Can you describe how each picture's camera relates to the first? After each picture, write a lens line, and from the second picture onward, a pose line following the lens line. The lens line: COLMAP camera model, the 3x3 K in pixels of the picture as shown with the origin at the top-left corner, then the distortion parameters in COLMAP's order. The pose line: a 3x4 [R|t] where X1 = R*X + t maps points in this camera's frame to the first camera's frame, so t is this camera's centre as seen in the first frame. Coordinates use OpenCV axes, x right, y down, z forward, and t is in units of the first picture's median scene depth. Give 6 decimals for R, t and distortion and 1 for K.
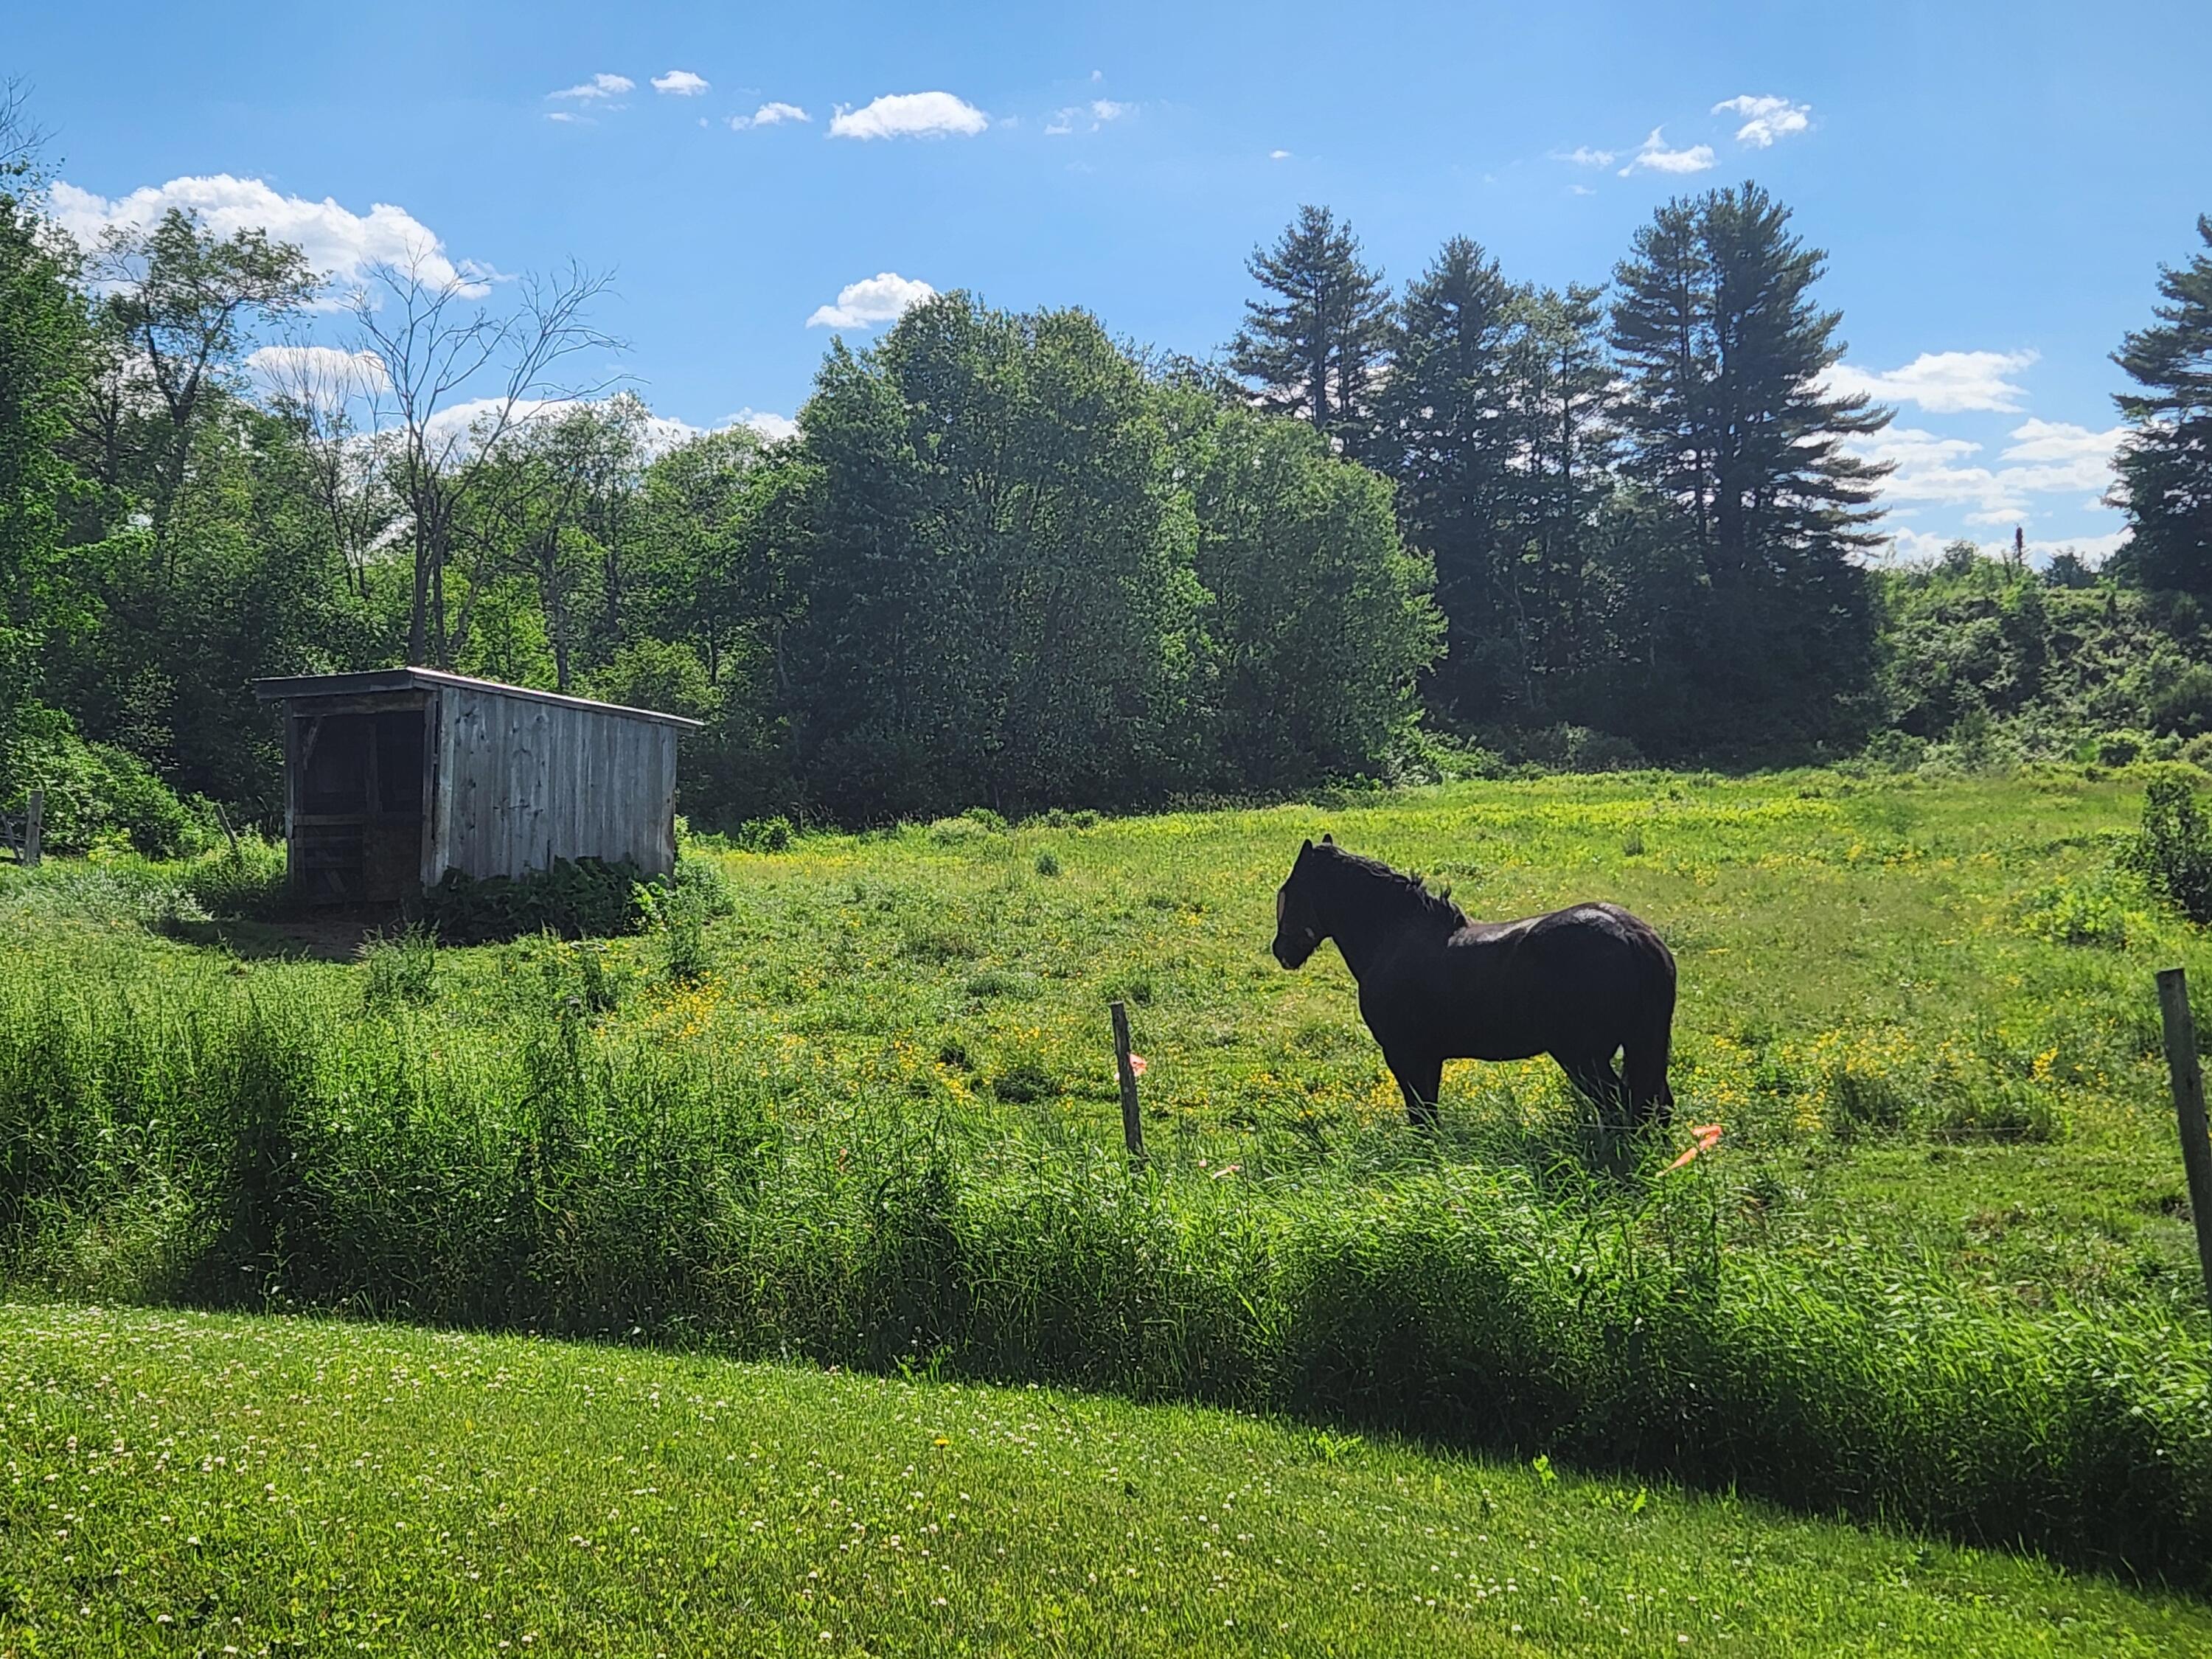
lens RADIAL K [[2954.7, 0, 1106.0], [0, 2954.7, 829.5], [0, 0, 1]] dist [0.083175, -0.091784]
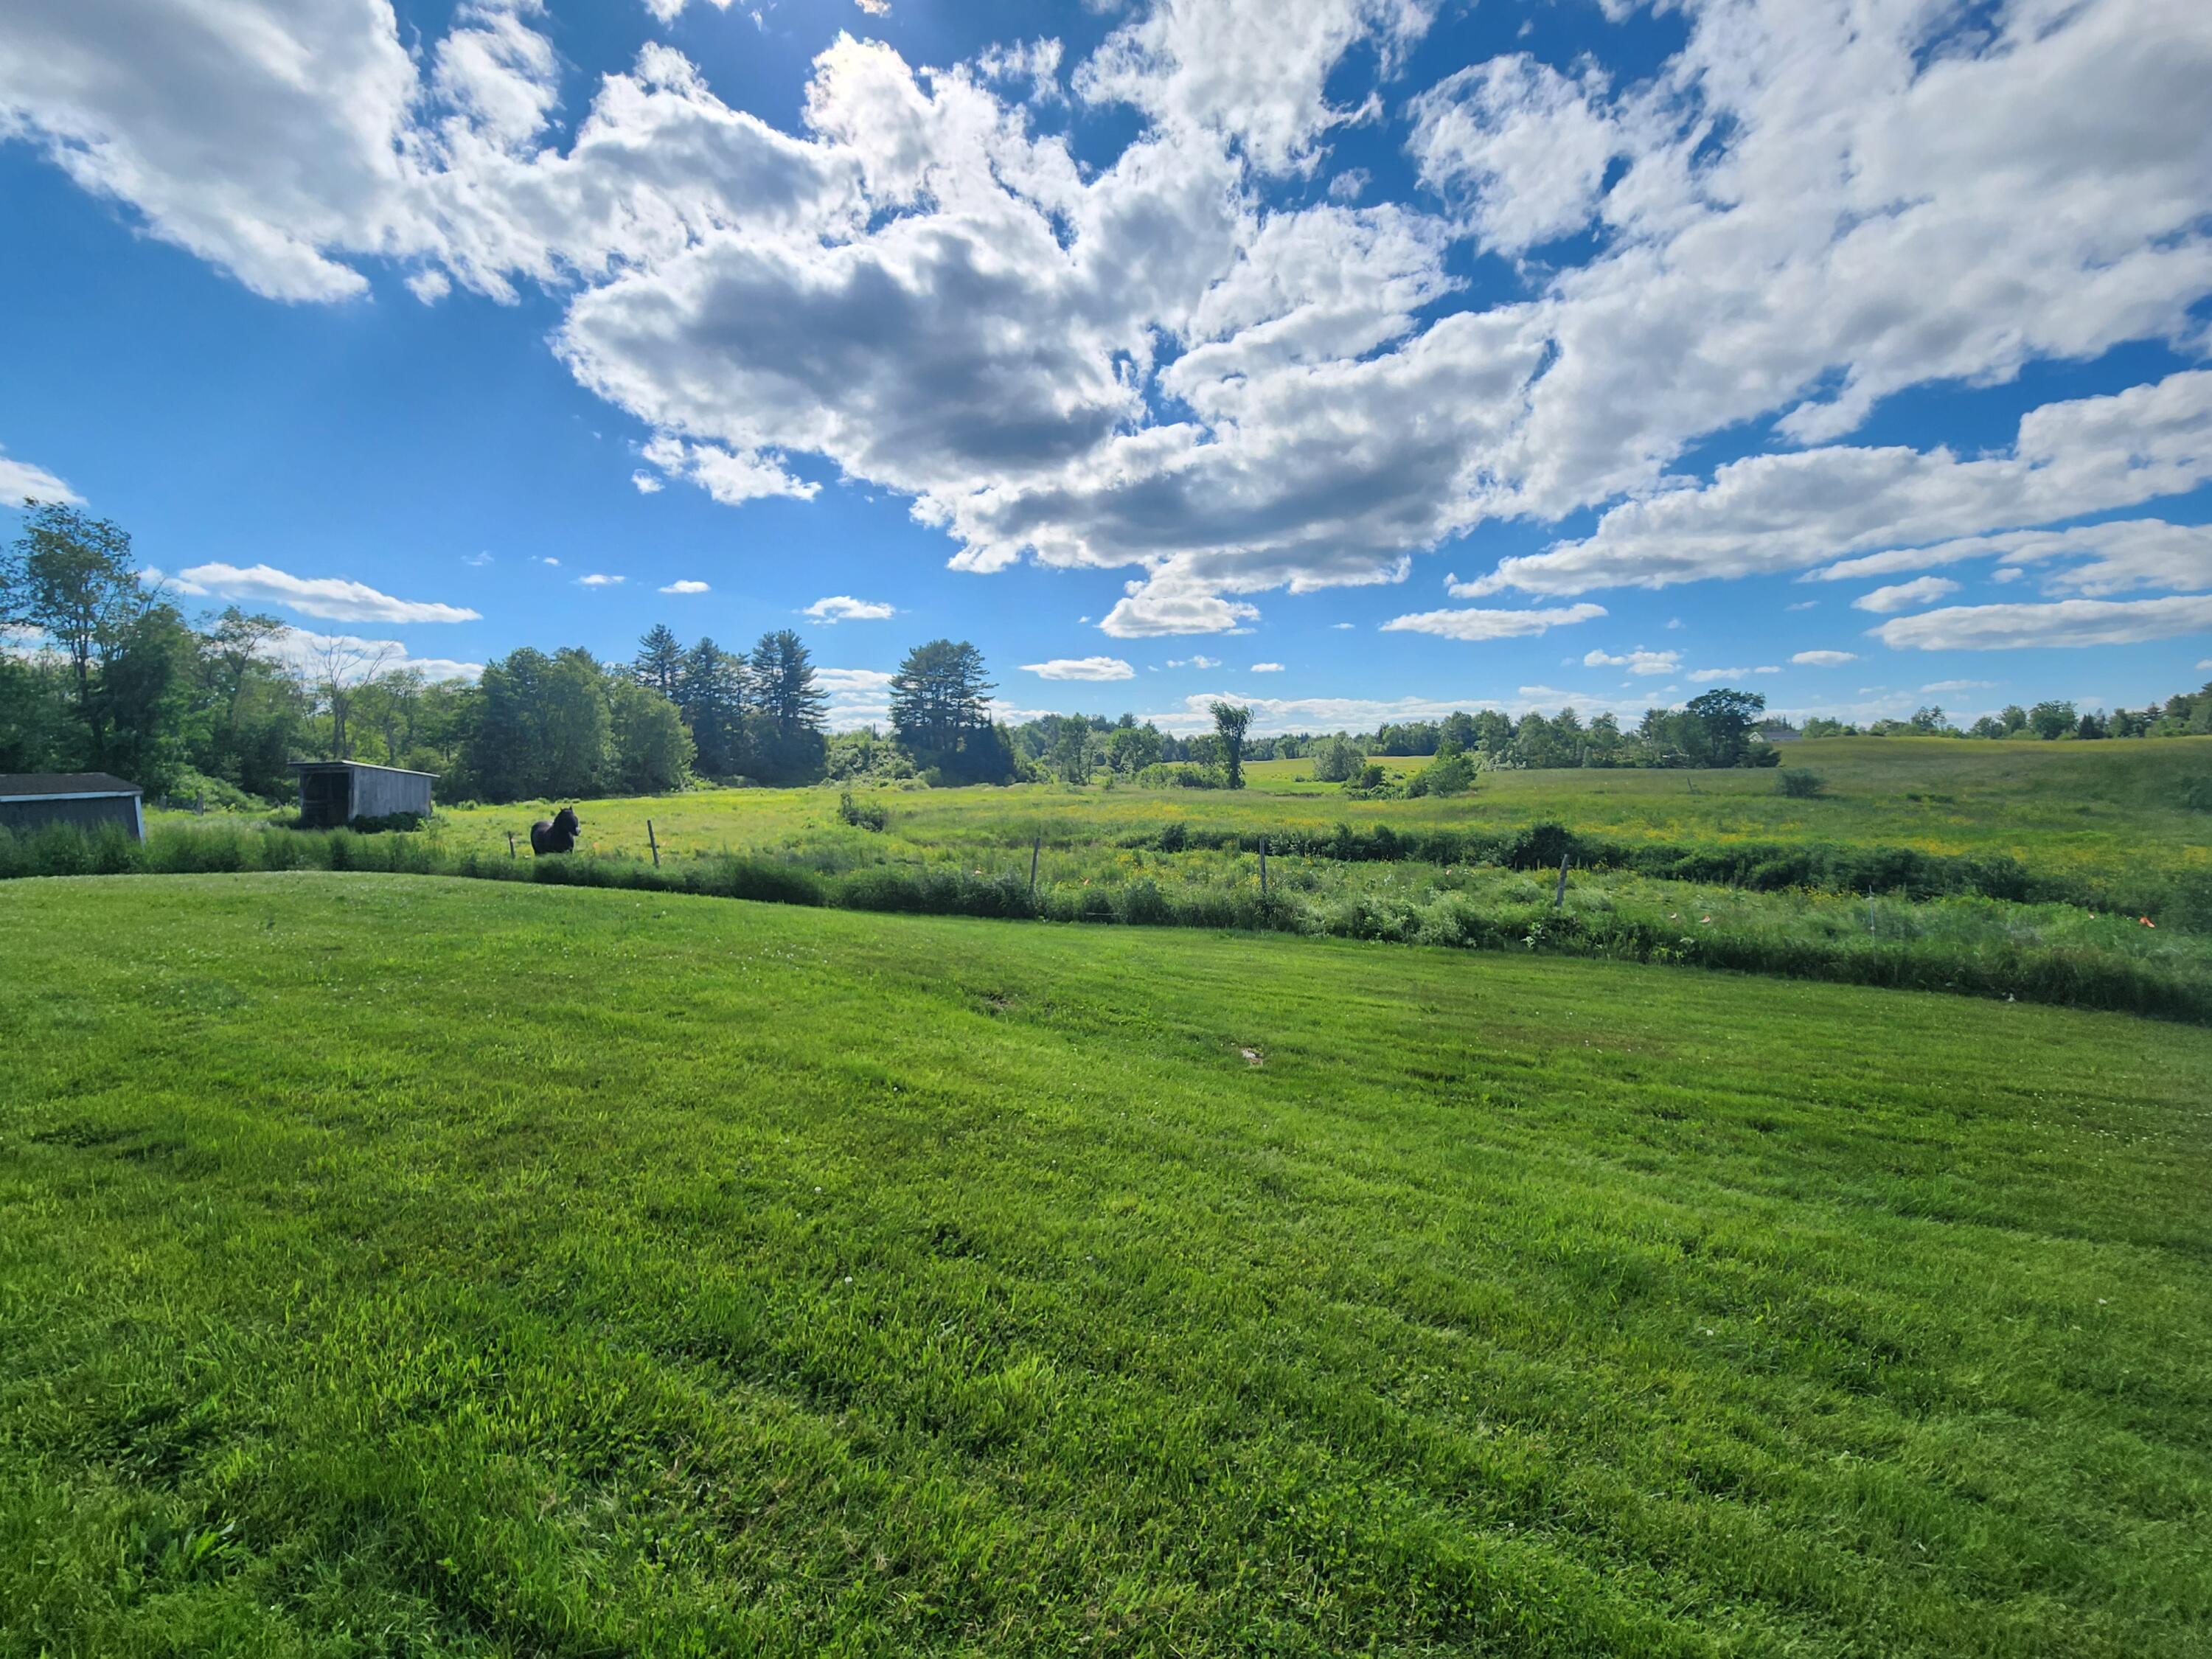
lens RADIAL K [[902.1, 0, 1101.8], [0, 902.1, 824.4], [0, 0, 1]] dist [-0.006823, 0.003916]
pose [[0.884071, -0.010968, 0.467224, 0.031976], [0.000080, 0.999728, 0.023318, -0.000472], [-0.467352, -0.020578, 0.883832, -0.178404]]
